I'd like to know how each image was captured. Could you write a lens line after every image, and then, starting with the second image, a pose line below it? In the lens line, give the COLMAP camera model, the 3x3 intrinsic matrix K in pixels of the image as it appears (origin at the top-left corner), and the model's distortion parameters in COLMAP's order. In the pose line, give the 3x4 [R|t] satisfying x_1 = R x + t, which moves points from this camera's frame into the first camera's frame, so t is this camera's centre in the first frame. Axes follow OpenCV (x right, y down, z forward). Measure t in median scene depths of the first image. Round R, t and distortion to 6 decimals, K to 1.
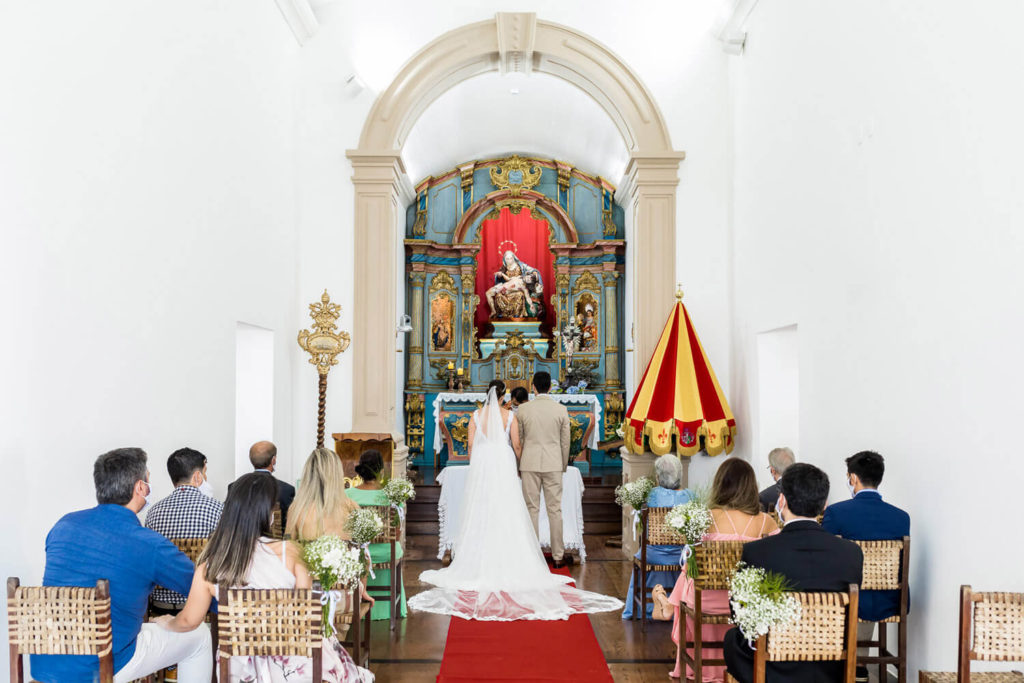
lens RADIAL K [[907.9, 0, 536.3], [0, 907.9, 364.2], [0, 0, 1]] dist [0.009426, -0.009088]
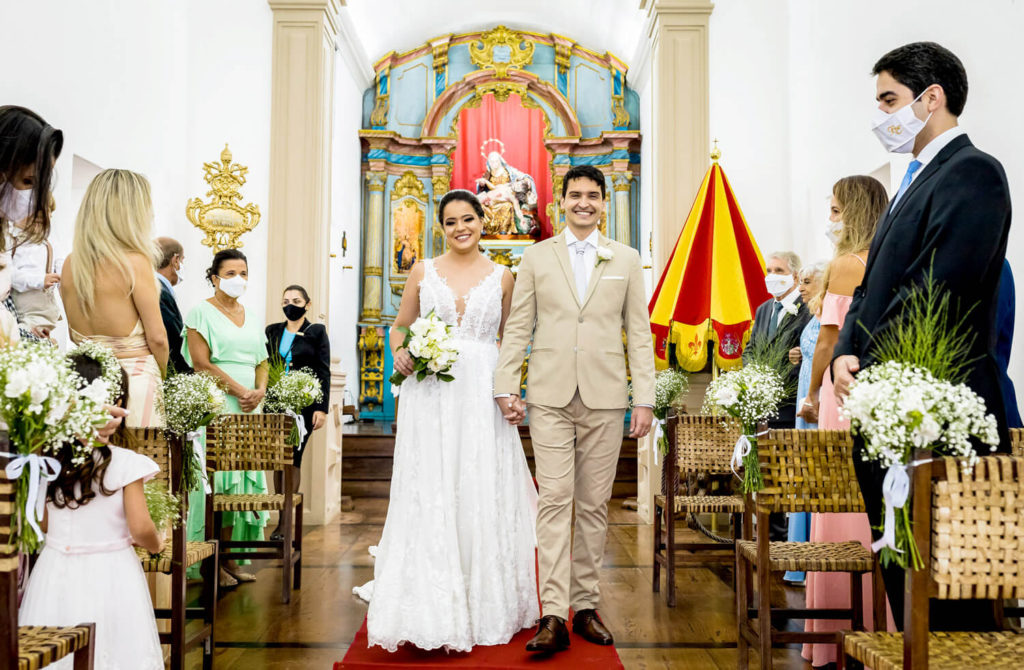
lens RADIAL K [[1066.2, 0, 539.7], [0, 1066.2, 287.6], [0, 0, 1]] dist [-0.004213, 0.000000]
pose [[0.999997, 0.000879, 0.002441, 0.008409], [-0.000777, 0.999130, -0.041687, 0.036436], [-0.002475, 0.041685, 0.999128, 0.084236]]
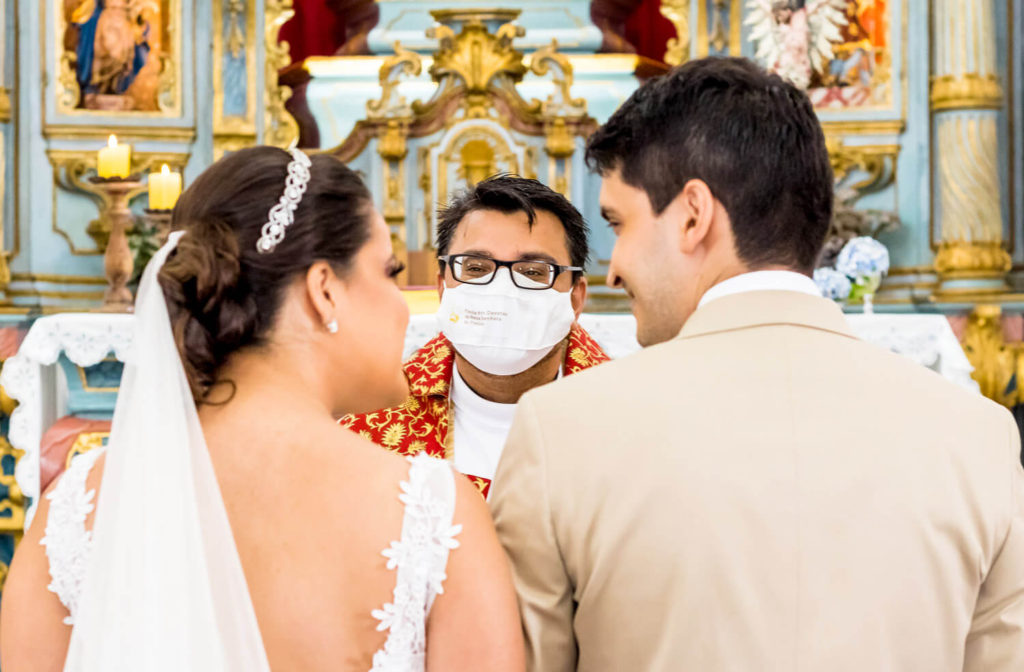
lens RADIAL K [[2814.7, 0, 572.2], [0, 2814.7, 333.7], [0, 0, 1]] dist [-0.069990, 0.000000]
pose [[0.999908, -0.009304, 0.009852, -0.009544], [0.008976, 0.999422, 0.032803, 0.015566], [-0.010152, -0.032712, 0.999413, 0.387787]]
